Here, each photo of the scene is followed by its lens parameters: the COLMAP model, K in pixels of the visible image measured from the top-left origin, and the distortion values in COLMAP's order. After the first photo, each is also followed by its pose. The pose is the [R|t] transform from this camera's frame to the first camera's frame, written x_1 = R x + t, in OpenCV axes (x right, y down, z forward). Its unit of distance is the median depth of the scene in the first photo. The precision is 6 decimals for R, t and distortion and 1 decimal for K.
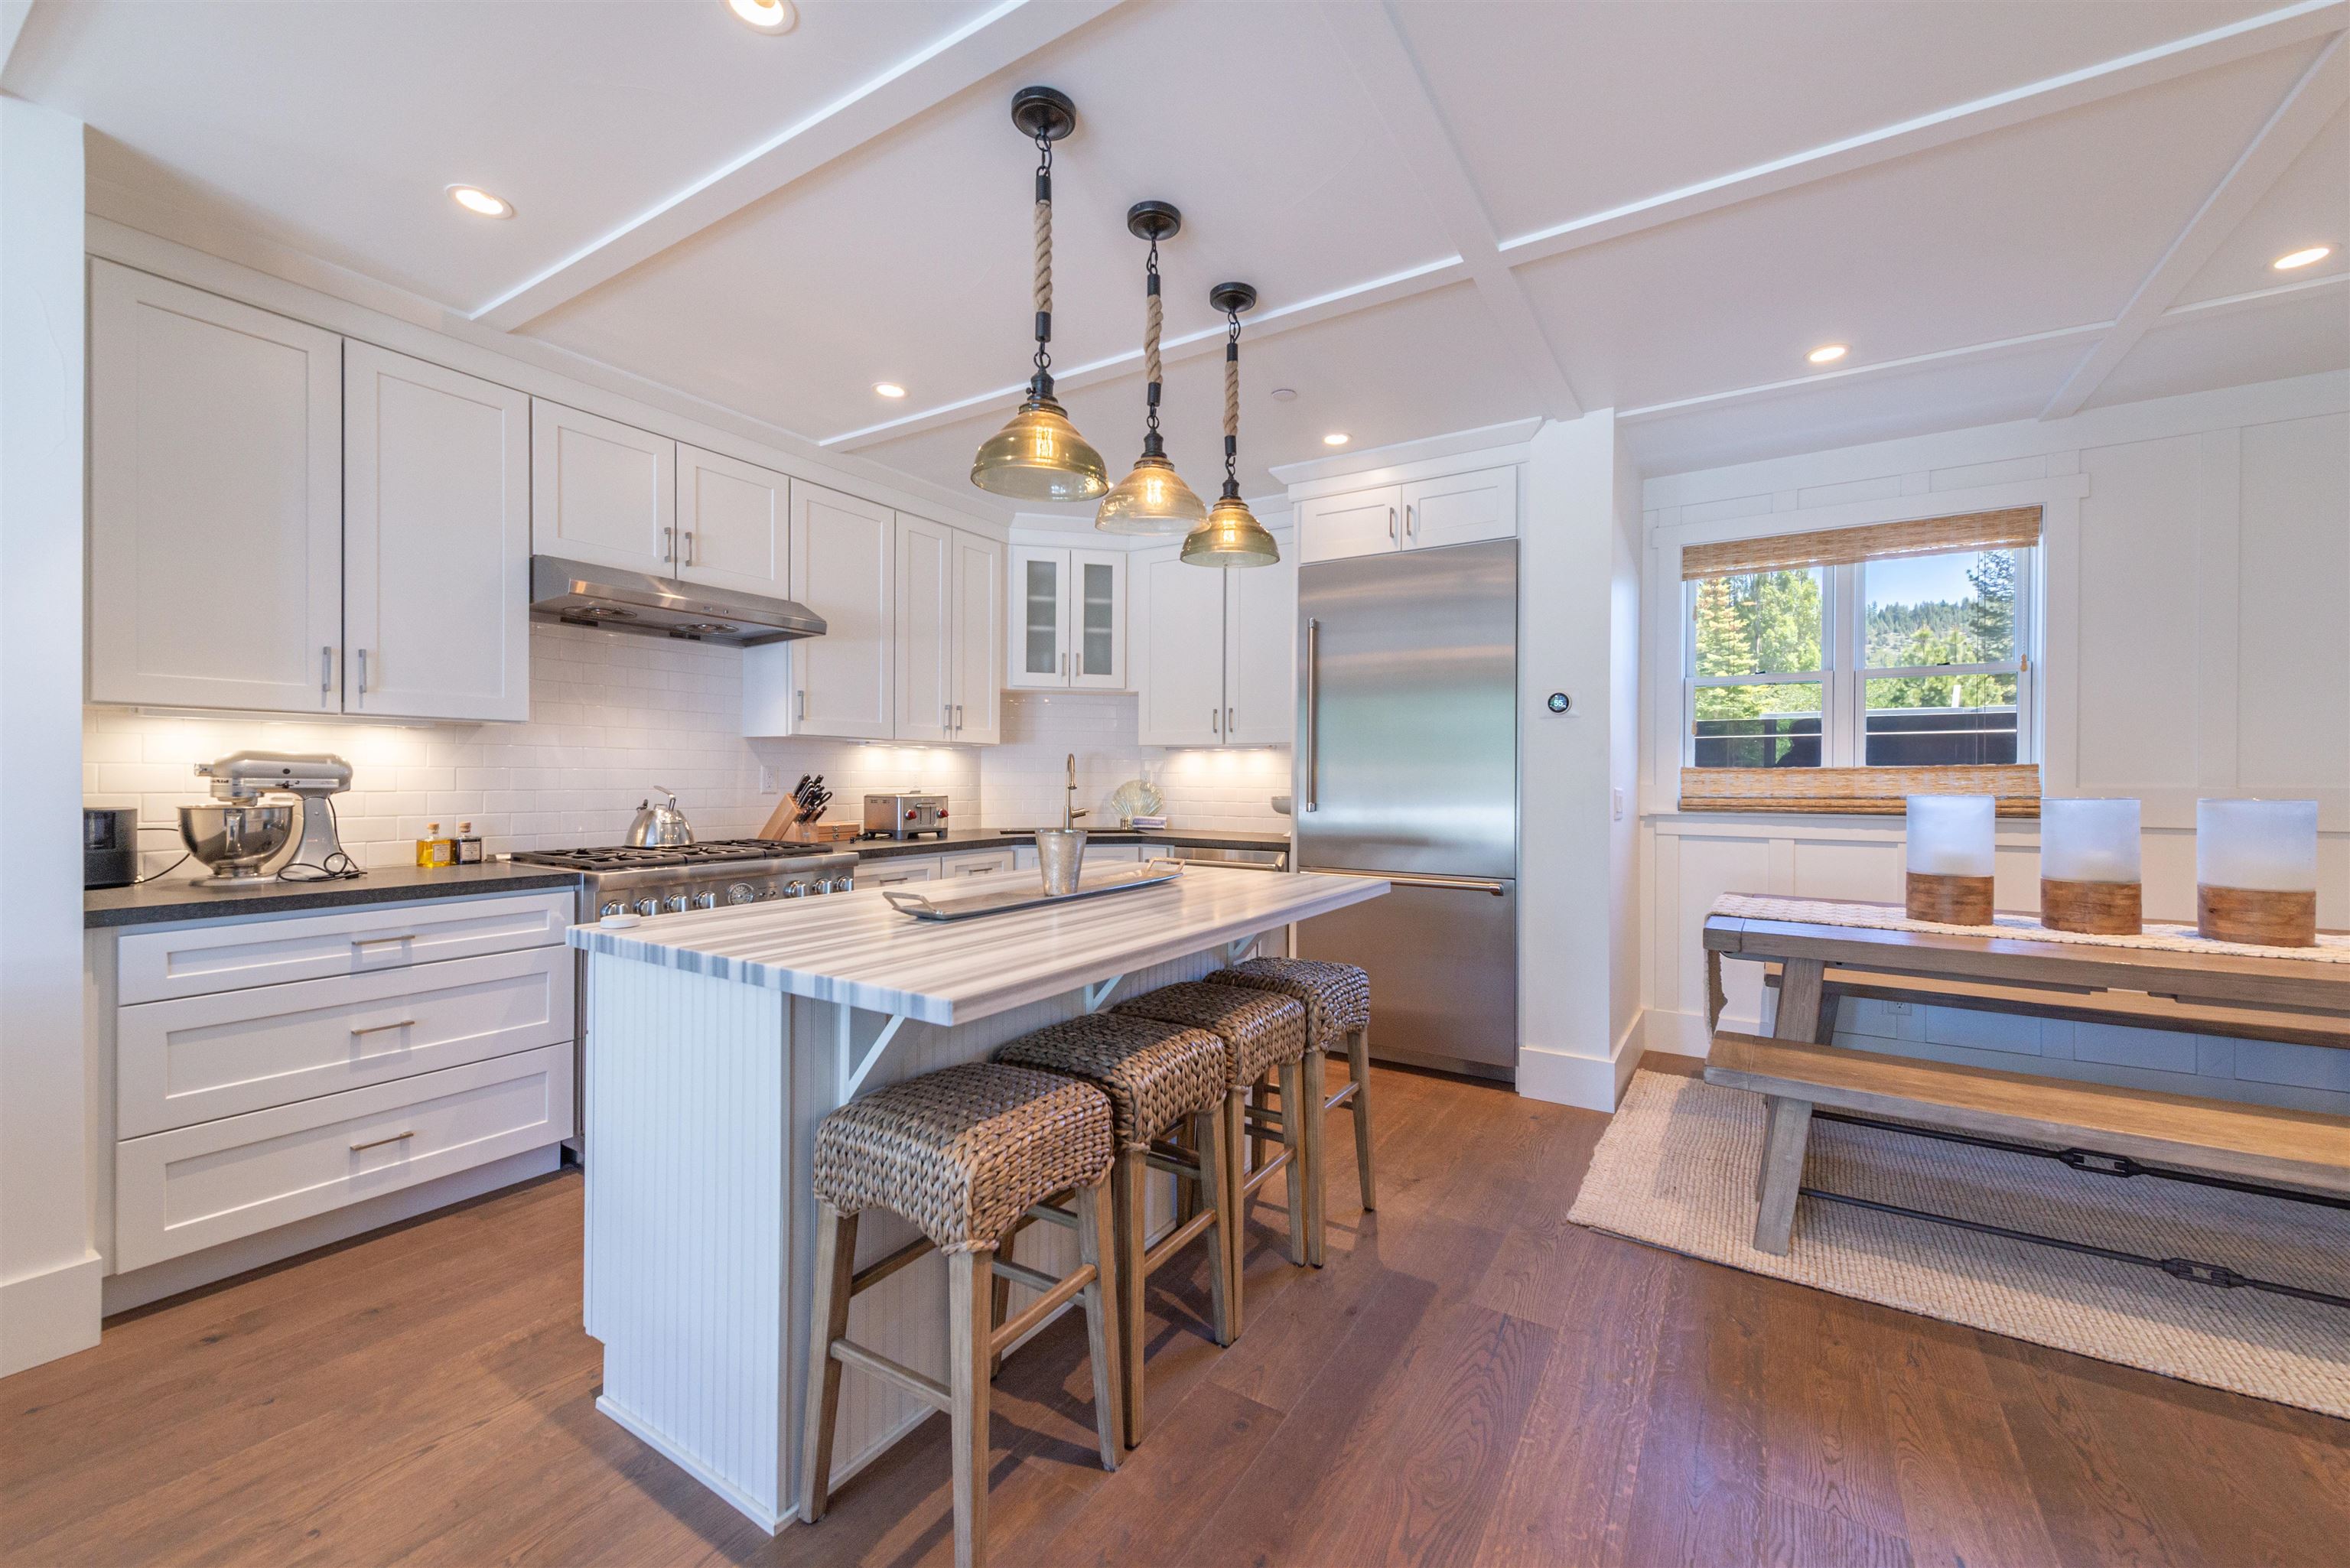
lens RADIAL K [[922.7, 0, 1174.5], [0, 922.7, 784.2], [0, 0, 1]] dist [0.011456, -0.002220]
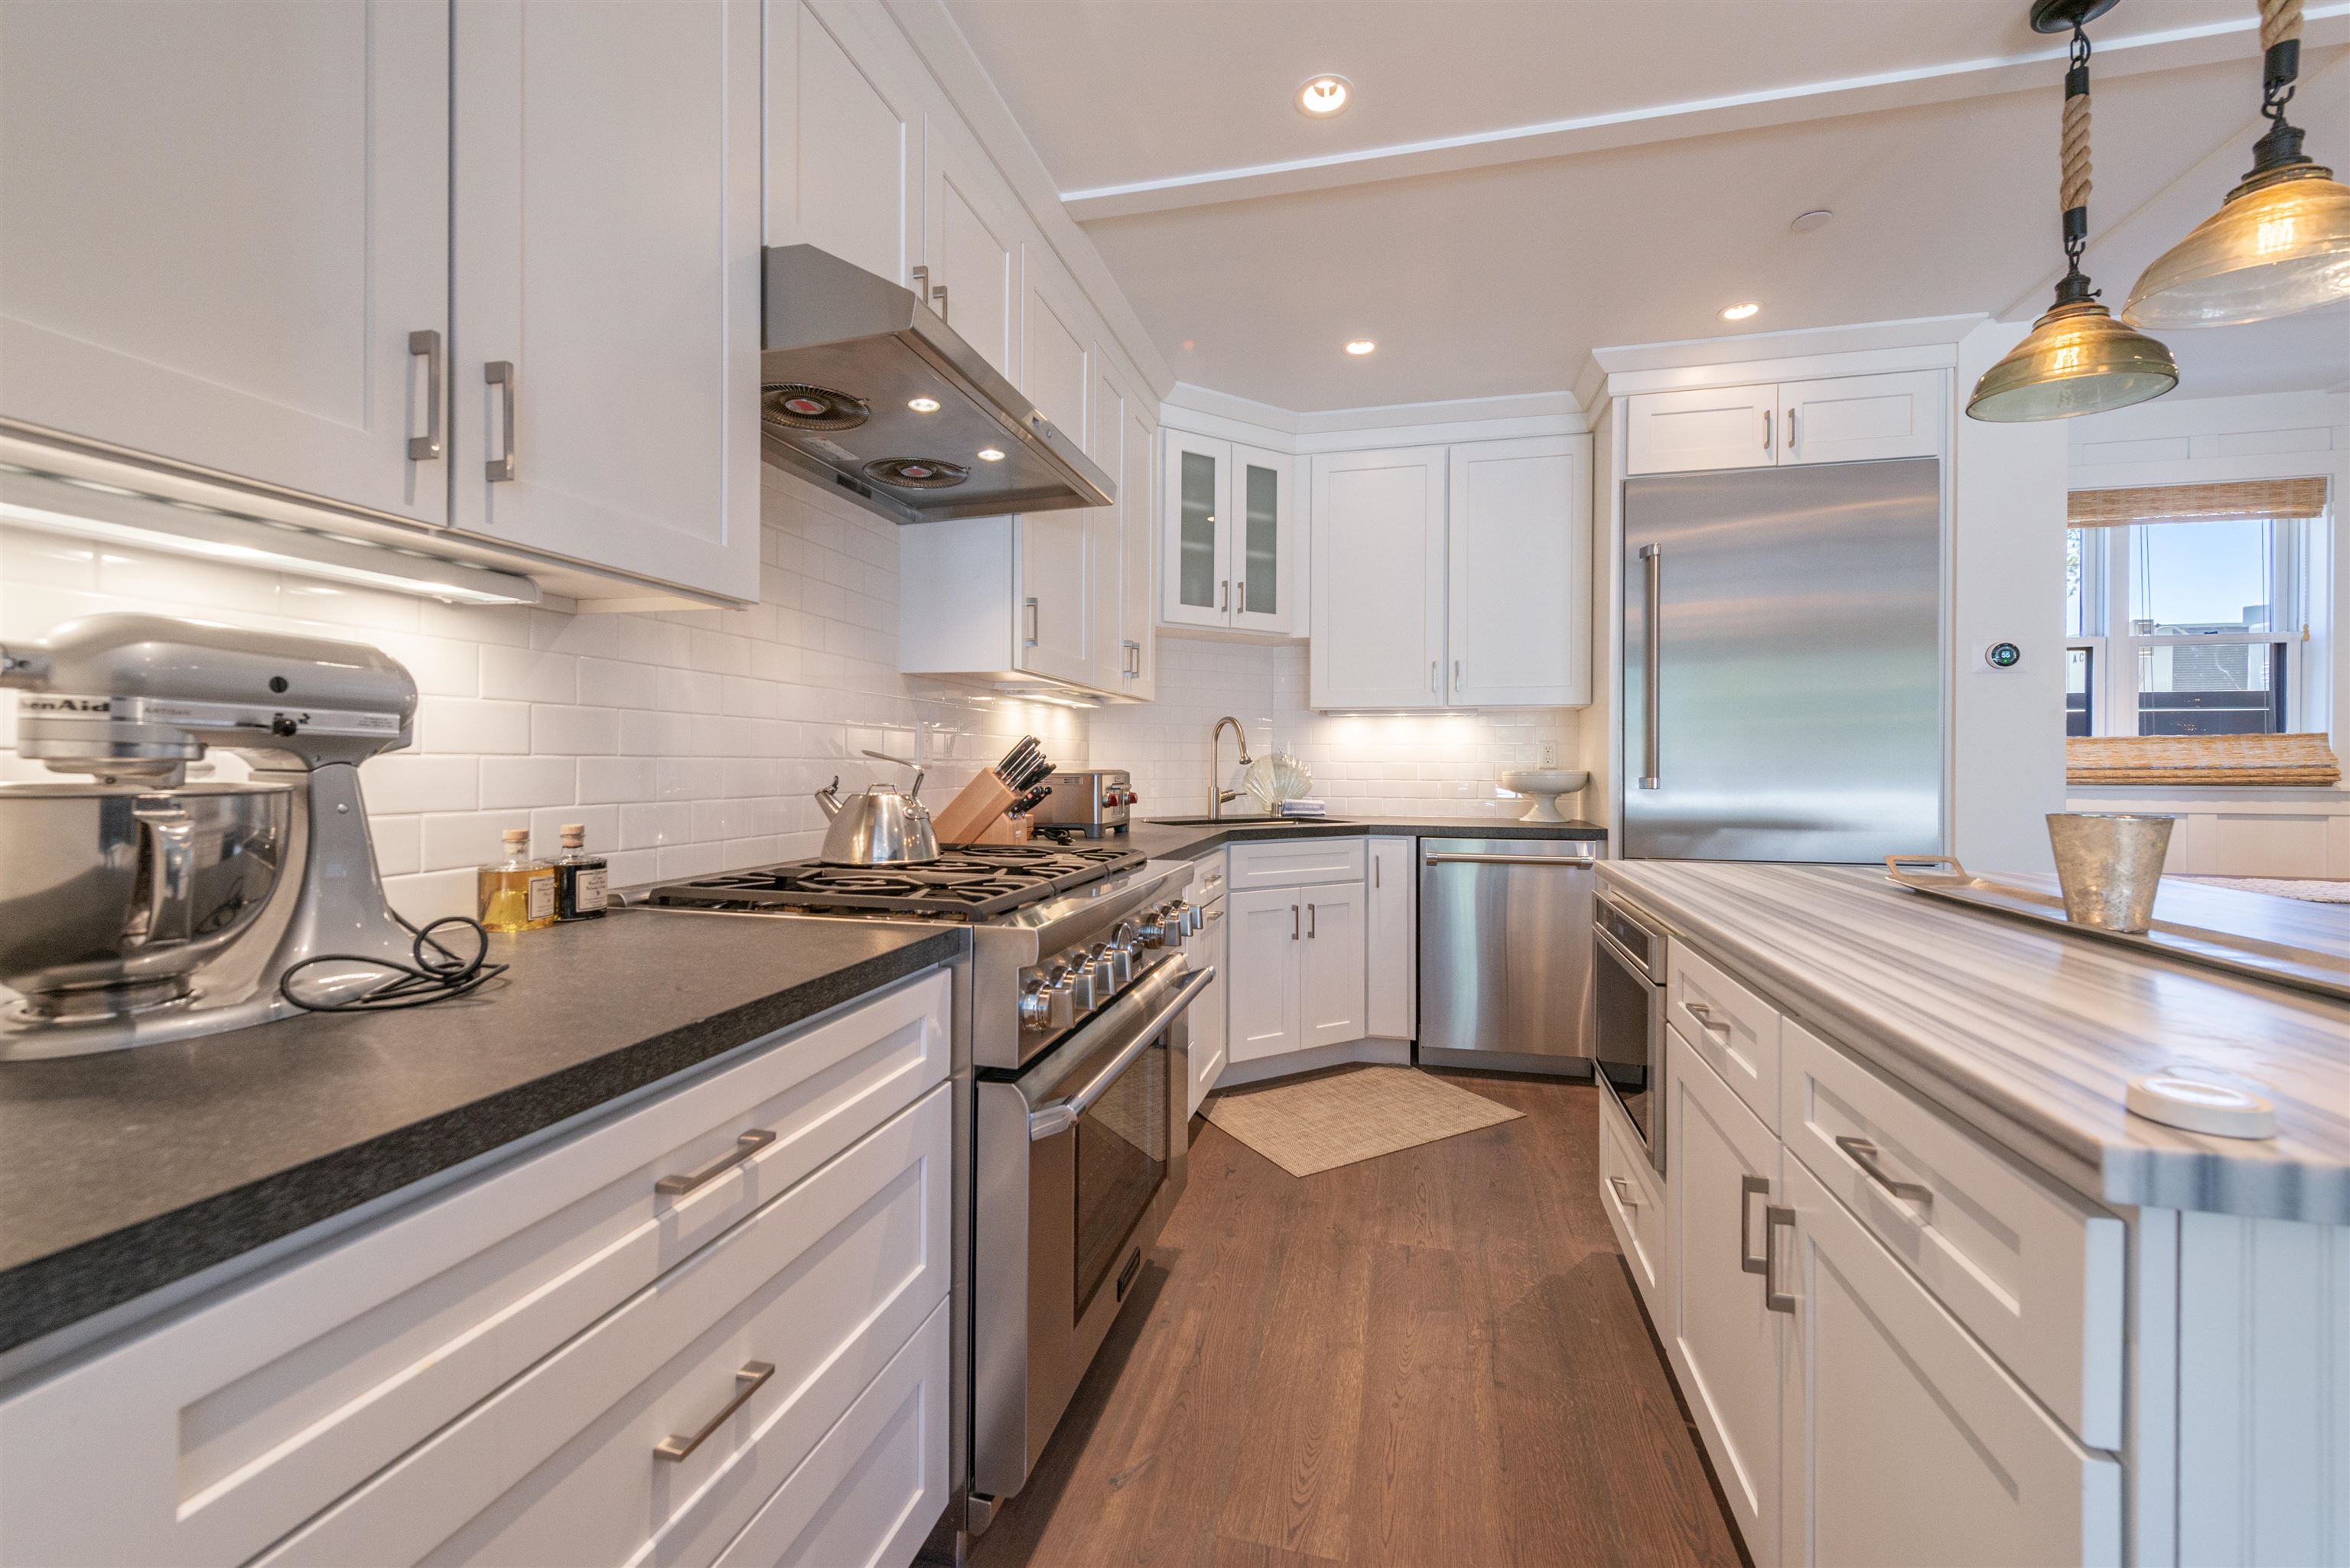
lens RADIAL K [[922.7, 0, 1168.3], [0, 922.7, 770.0], [0, 0, 1]] dist [0.011456, -0.002220]
pose [[0.952276, -0.000560, 0.305238, -0.540044], [-0.000122, 0.999998, 0.002216, 0.011720], [-0.305239, -0.002148, 0.952274, 0.418786]]
